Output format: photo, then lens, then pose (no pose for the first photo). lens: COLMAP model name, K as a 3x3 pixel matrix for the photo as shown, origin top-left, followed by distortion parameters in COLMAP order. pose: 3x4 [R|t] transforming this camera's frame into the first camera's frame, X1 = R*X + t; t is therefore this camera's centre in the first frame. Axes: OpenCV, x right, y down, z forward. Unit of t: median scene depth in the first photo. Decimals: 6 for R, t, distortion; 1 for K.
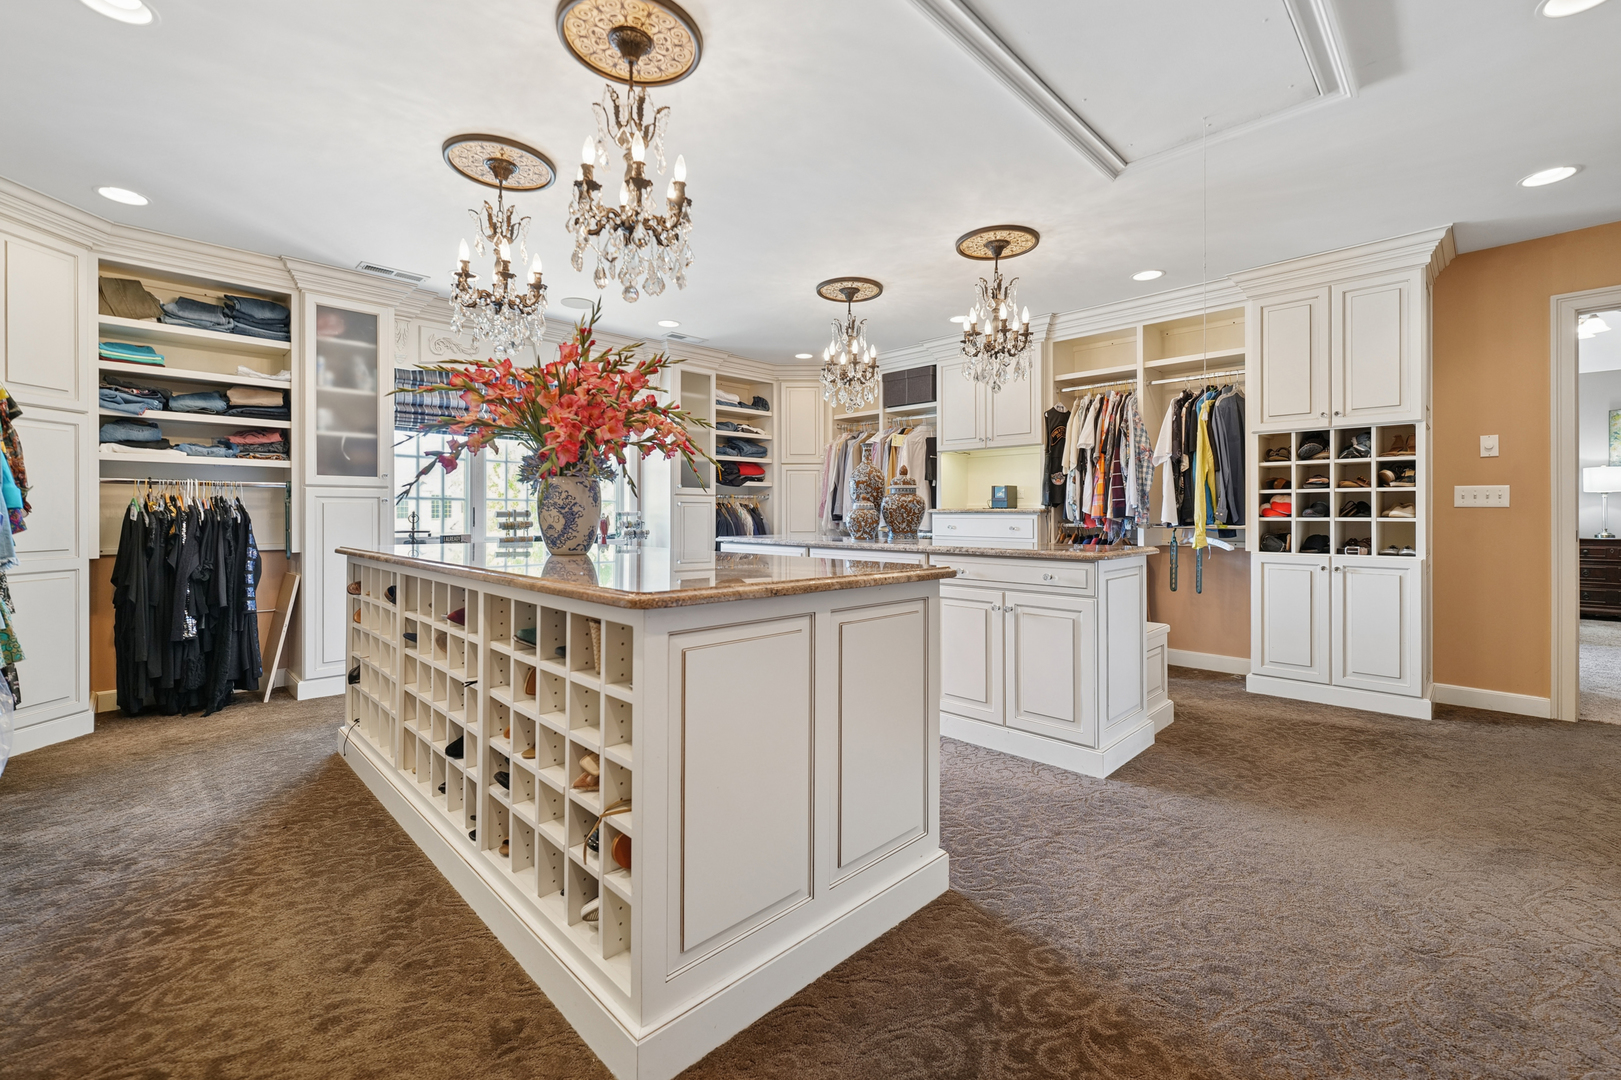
lens RADIAL K [[671.6, 0, 818.8], [0, 671.6, 517.3], [0, 0, 1]] dist [-0.001253, -0.000574]
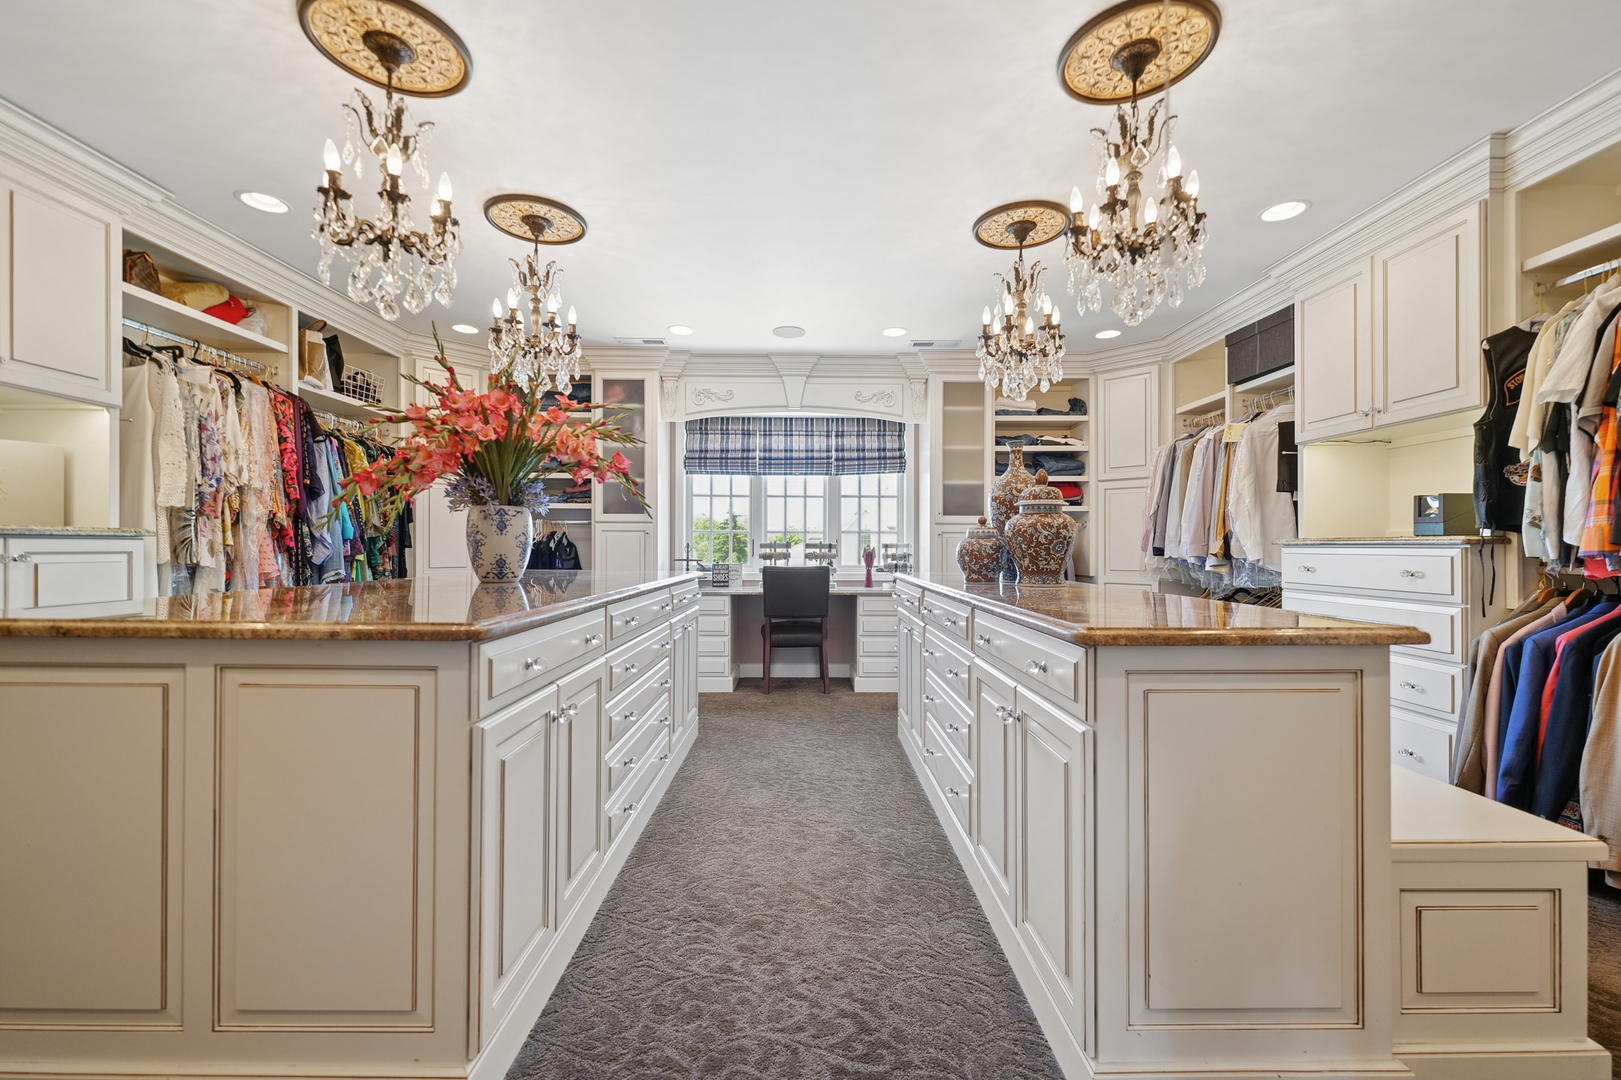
lens RADIAL K [[658.6, 0, 810.5], [0, 658.6, 540.0], [0, 0, 1]] dist [-0.045696, 0.017728]
pose [[0.706595, -0.004184, -0.707606, 0.307558], [-0.008624, 0.999857, -0.014524, 0.001699], [0.707566, 0.016365, 0.706458, 0.305991]]
